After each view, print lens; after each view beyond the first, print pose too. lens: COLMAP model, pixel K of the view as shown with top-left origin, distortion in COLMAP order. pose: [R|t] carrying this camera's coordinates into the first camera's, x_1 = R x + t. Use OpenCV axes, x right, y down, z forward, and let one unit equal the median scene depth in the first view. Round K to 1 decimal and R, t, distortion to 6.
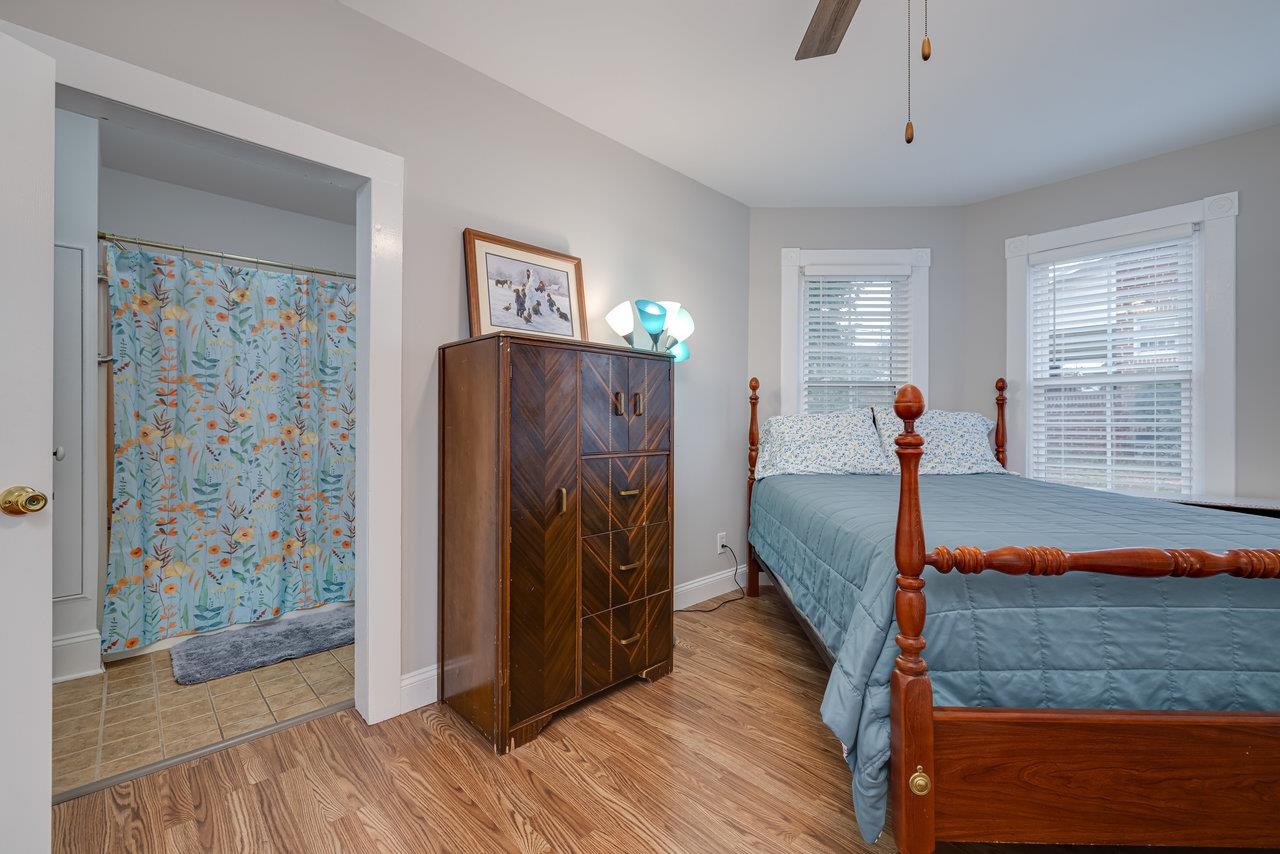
lens RADIAL K [[535.8, 0, 650.2], [0, 535.8, 424.4], [0, 0, 1]] dist [-0.000374, -0.000159]
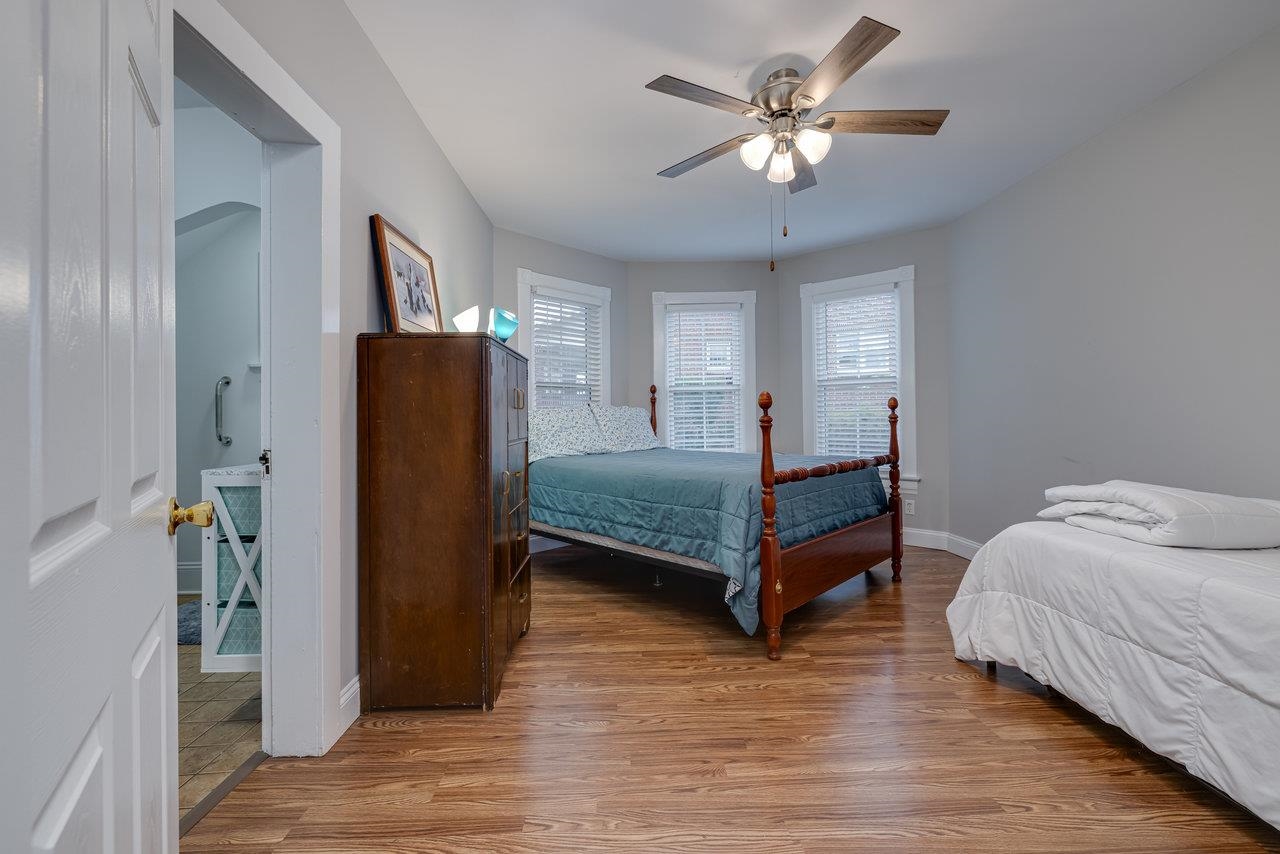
lens RADIAL K [[550.6, 0, 645.4], [0, 550.6, 424.1], [0, 0, 1]] dist [0.001454, -0.000059]
pose [[0.671556, -0.021534, 0.740641, -0.795564], [0.020125, 0.999739, 0.010819, 0.009790], [-0.740681, 0.007639, 0.671814, -0.017335]]
